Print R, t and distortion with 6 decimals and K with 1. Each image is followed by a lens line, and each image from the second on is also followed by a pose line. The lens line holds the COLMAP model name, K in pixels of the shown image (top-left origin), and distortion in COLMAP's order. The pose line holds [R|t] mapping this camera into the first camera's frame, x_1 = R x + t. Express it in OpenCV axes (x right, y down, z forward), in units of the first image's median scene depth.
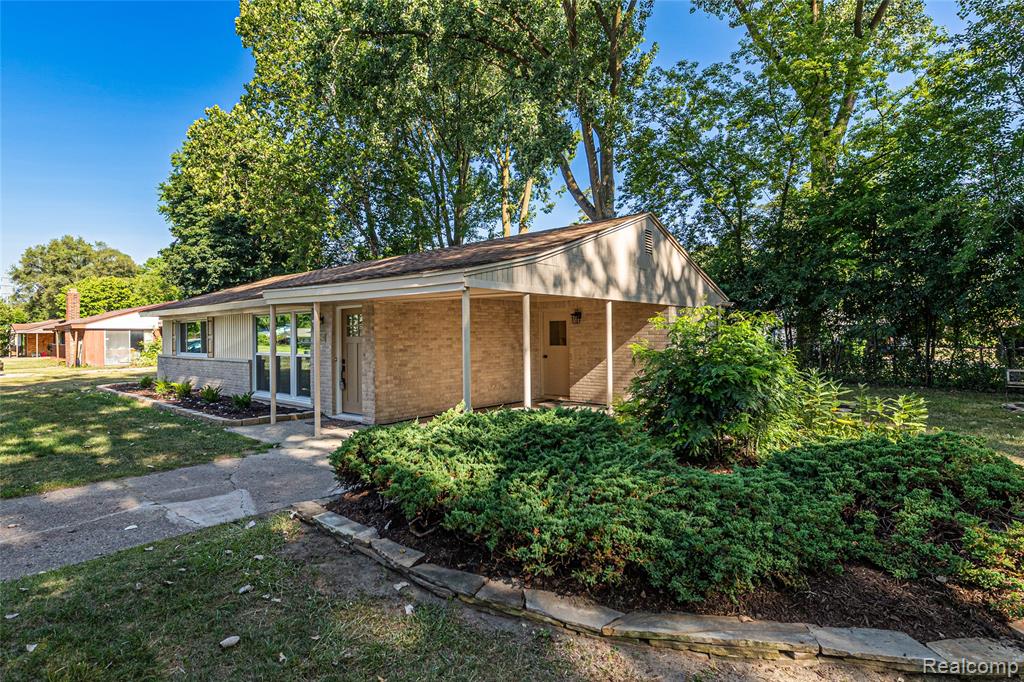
lens RADIAL K [[494.0, 0, 450.3], [0, 494.0, 356.7], [0, 0, 1]] dist [0.001398, -0.000385]
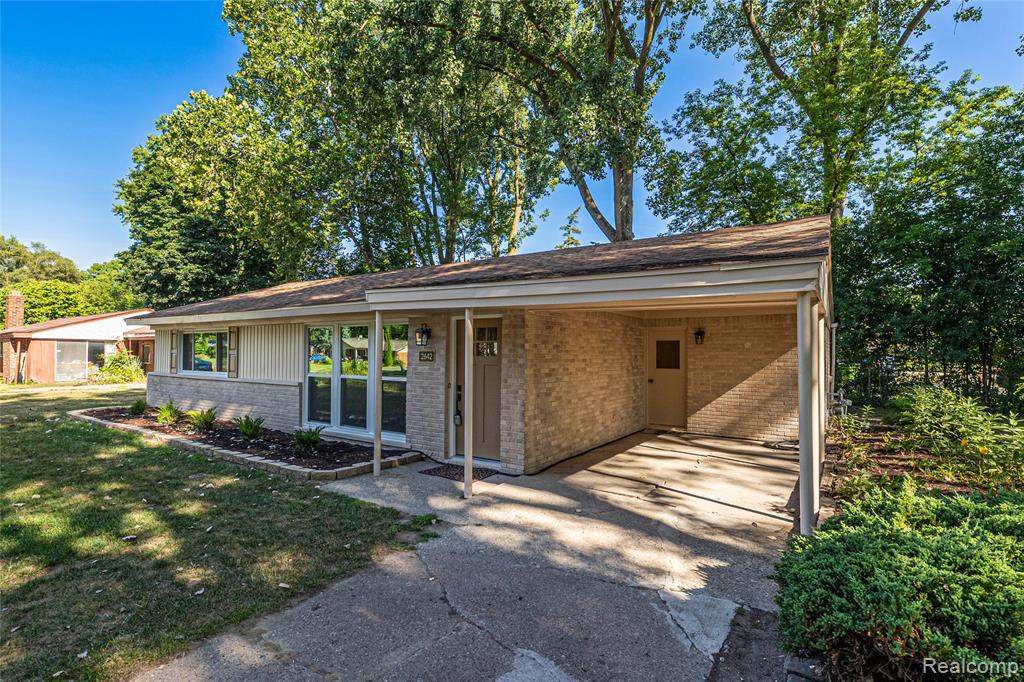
lens RADIAL K [[476.3, 0, 485.4], [0, 476.3, 366.1], [0, 0, 1]] dist [0.008975, -0.008726]
pose [[0.989266, 0.012359, 0.145604, -0.085624], [-0.010155, 0.999822, -0.015874, -0.003963], [-0.145774, 0.014225, 0.989216, 0.079003]]
